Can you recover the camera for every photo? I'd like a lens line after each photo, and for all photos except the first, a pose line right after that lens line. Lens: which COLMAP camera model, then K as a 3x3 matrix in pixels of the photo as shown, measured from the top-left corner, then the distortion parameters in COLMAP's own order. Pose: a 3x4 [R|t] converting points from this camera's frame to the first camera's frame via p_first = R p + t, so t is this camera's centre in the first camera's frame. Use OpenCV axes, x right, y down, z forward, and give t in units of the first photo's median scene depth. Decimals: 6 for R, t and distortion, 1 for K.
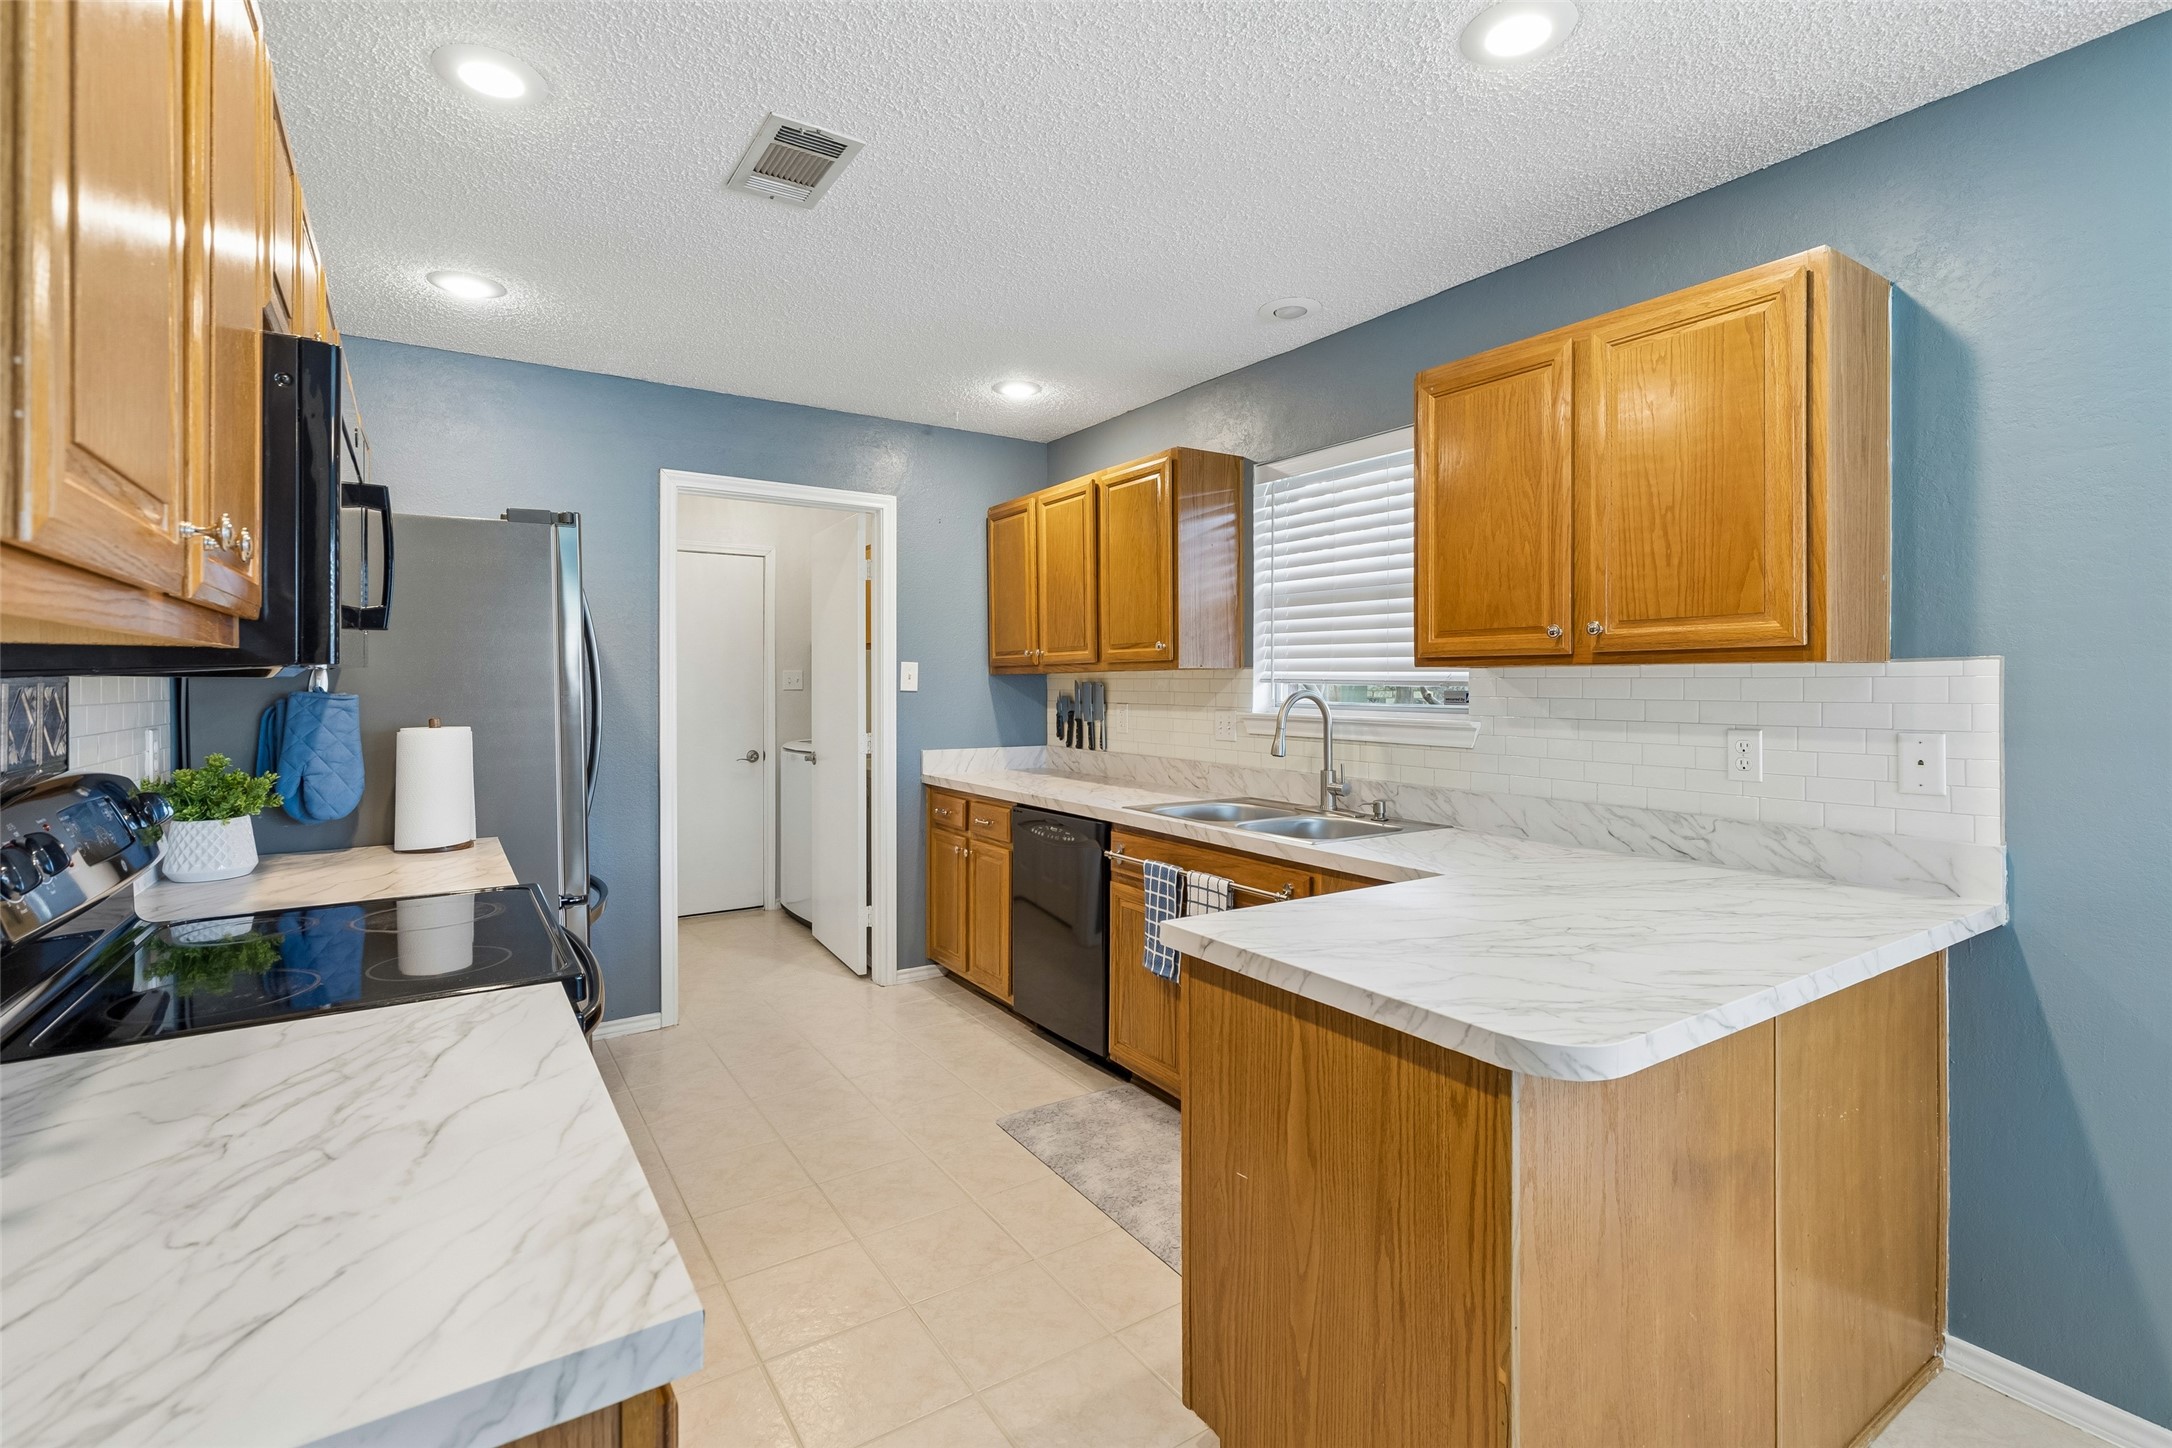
lens RADIAL K [[975.2, 0, 1079.8], [0, 975.2, 676.2], [0, 0, 1]] dist [0.004766, -0.001332]
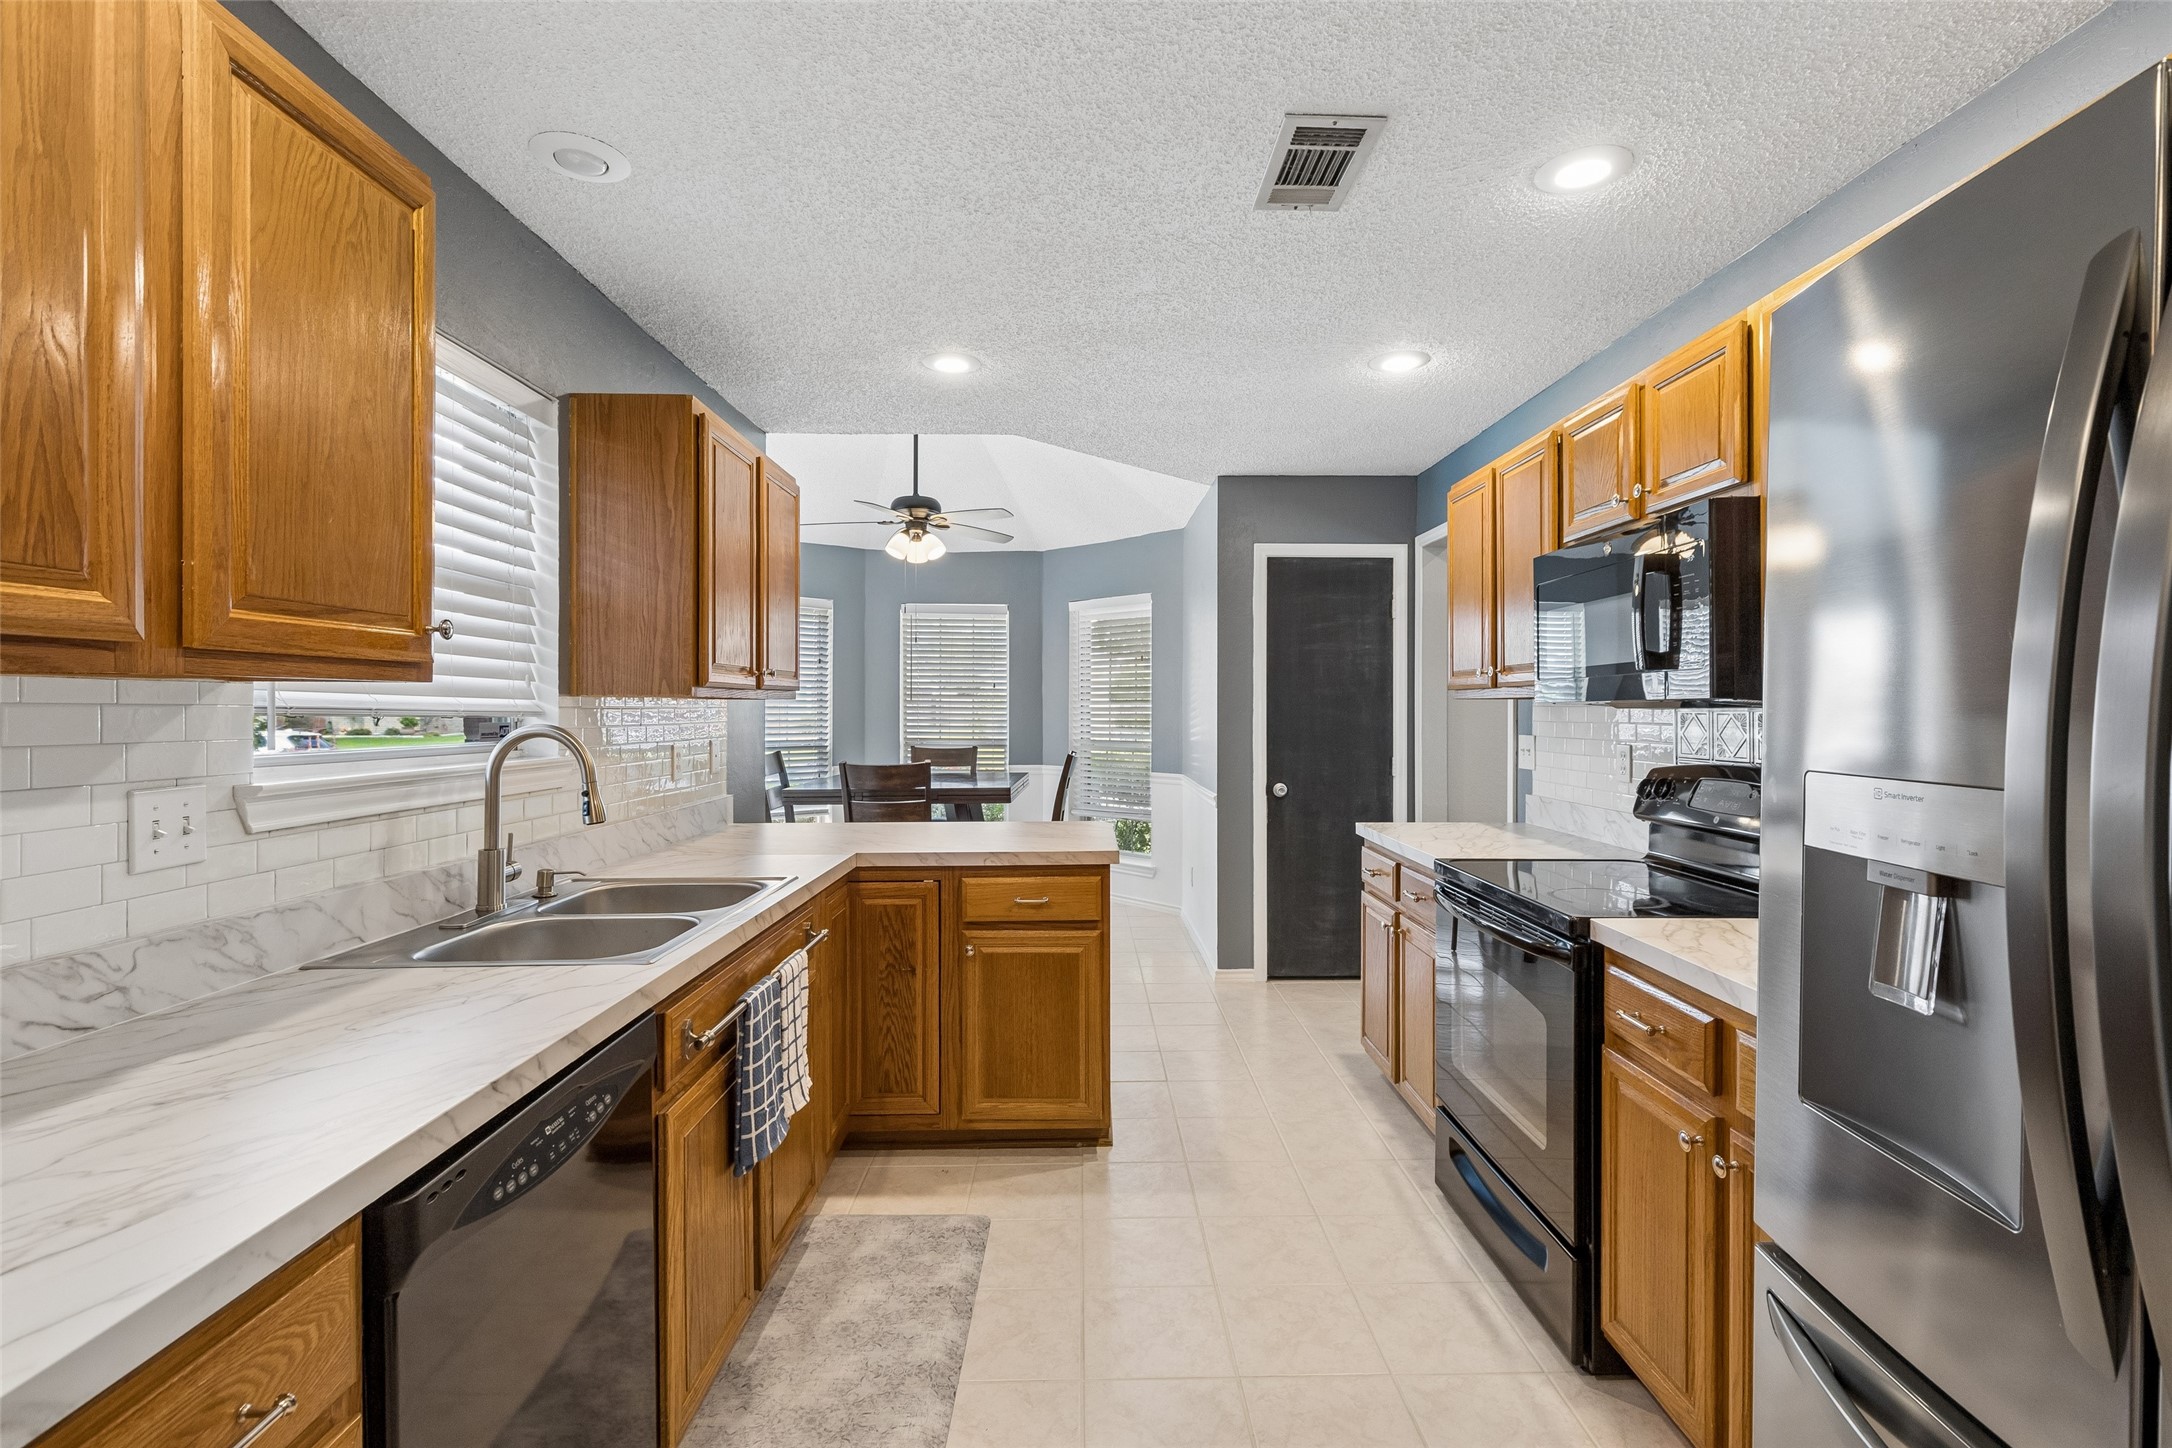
lens RADIAL K [[975.2, 0, 1098.3], [0, 975.2, 719.6], [0, 0, 1]] dist [0.004766, -0.001332]
pose [[-0.850346, -0.002976, 0.526216, -0.475493], [-0.002323, 0.999995, 0.001901, 0.007816], [-0.526220, 0.000394, -0.850349, 1.493401]]
